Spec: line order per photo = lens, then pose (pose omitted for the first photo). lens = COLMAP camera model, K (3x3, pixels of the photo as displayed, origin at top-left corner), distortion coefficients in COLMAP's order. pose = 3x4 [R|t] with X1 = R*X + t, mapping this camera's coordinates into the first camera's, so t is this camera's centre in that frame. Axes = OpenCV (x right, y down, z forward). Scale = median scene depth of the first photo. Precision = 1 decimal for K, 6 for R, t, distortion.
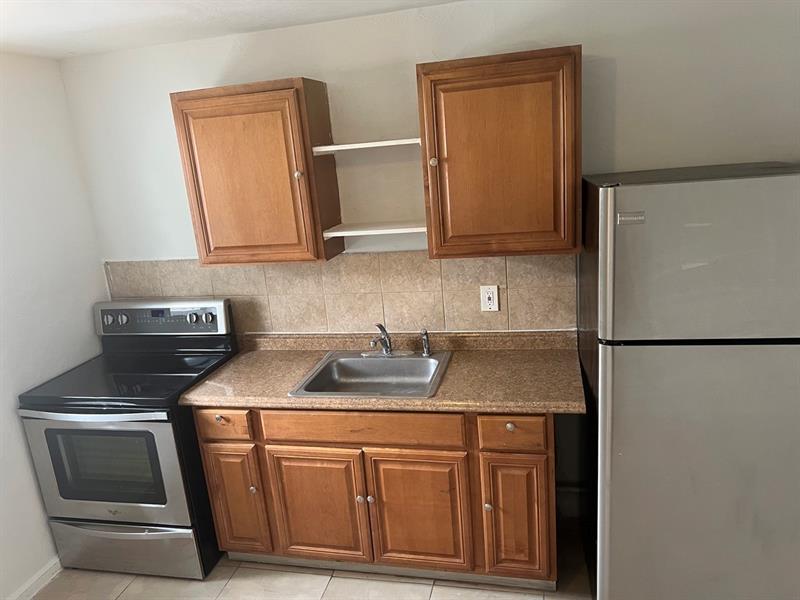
lens RADIAL K [[600.9, 0, 401.2], [0, 600.9, 306.0], [0, 0, 1]] dist [0.061750, -0.072963]
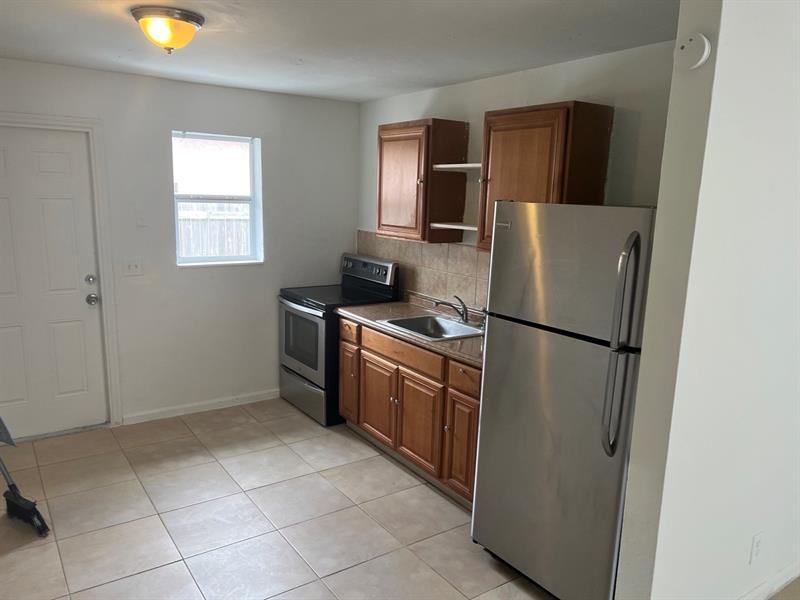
lens RADIAL K [[597.5, 0, 402.0], [0, 597.5, 306.3], [0, 0, 1]] dist [0.069758, -0.112642]
pose [[0.738492, 0.230744, -0.633551, 0.781441], [-0.266591, 0.962980, 0.039975, 0.033075], [0.619321, 0.139378, 0.772668, -0.134804]]
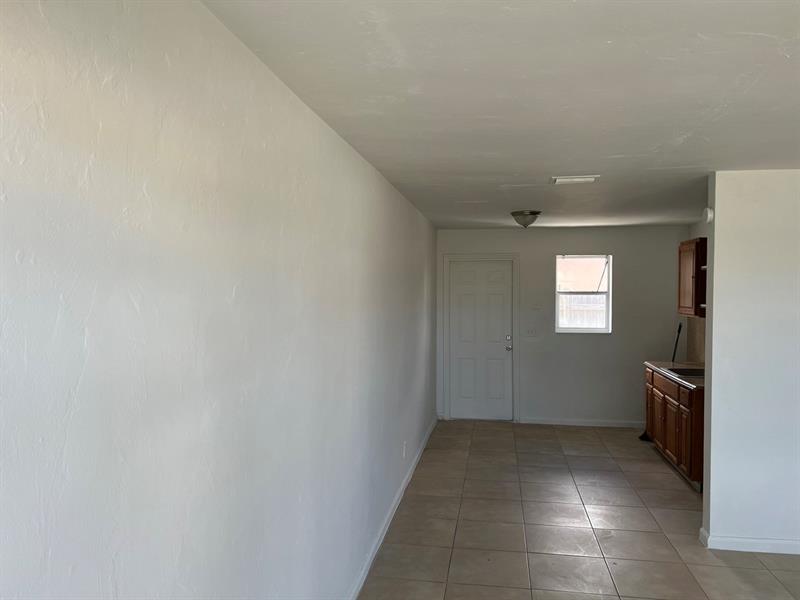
lens RADIAL K [[597.5, 0, 402.0], [0, 597.5, 306.3], [0, 0, 1]] dist [0.069758, -0.112642]
pose [[0.074120, 0.117634, -0.990287, 1.945963], [-0.269547, 0.958420, 0.093674, -0.028227], [0.960131, 0.259985, 0.102746, -0.257117]]
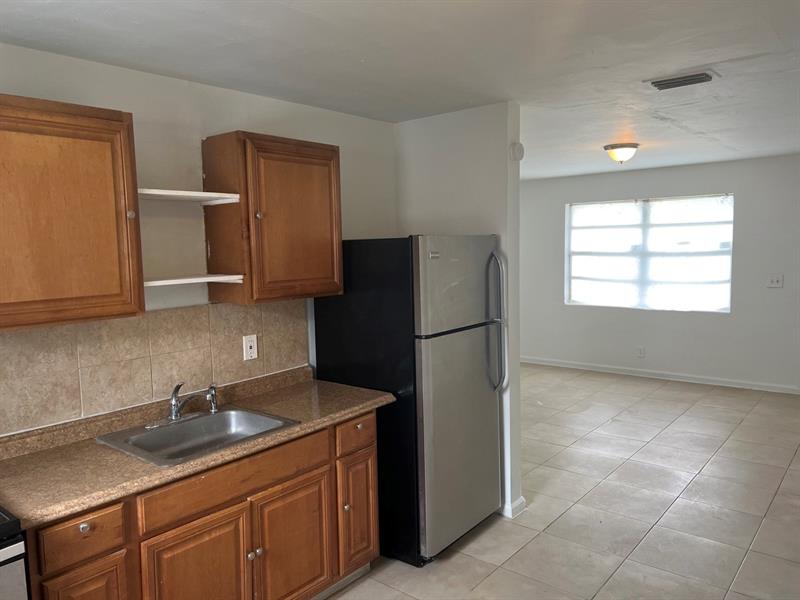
lens RADIAL K [[607.0, 0, 399.9], [0, 607.0, 300.0], [0, 0, 1]] dist [0.065617, -0.085674]
pose [[0.436890, -0.011286, 0.899444, -0.772163], [0.219485, 0.971035, -0.094427, 0.072004], [-0.872326, 0.238669, 0.426713, 0.289757]]
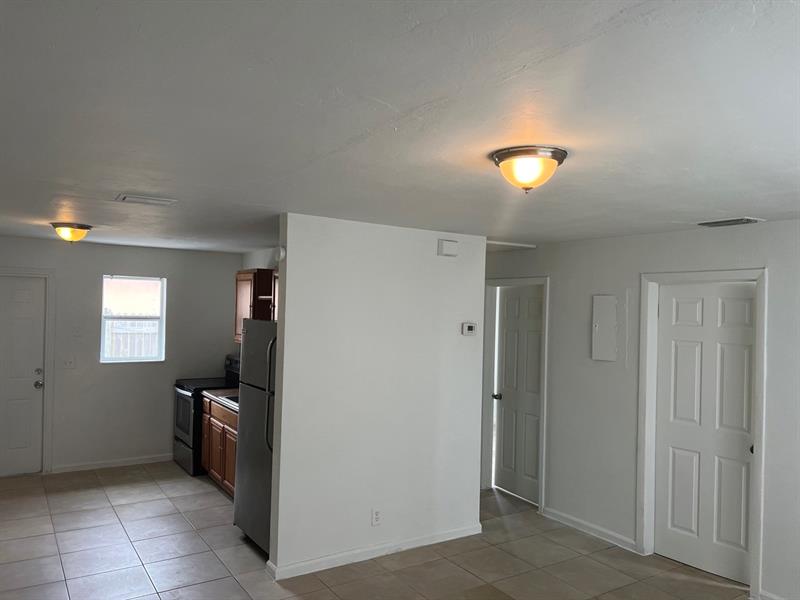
lens RADIAL K [[600.9, 0, 401.2], [0, 600.9, 306.0], [0, 0, 1]] dist [0.061750, -0.072963]
pose [[0.720783, 0.102376, -0.685559, 1.799616], [-0.266579, 0.953907, -0.137827, -0.048728], [0.639850, 0.282100, 0.714851, -0.300832]]
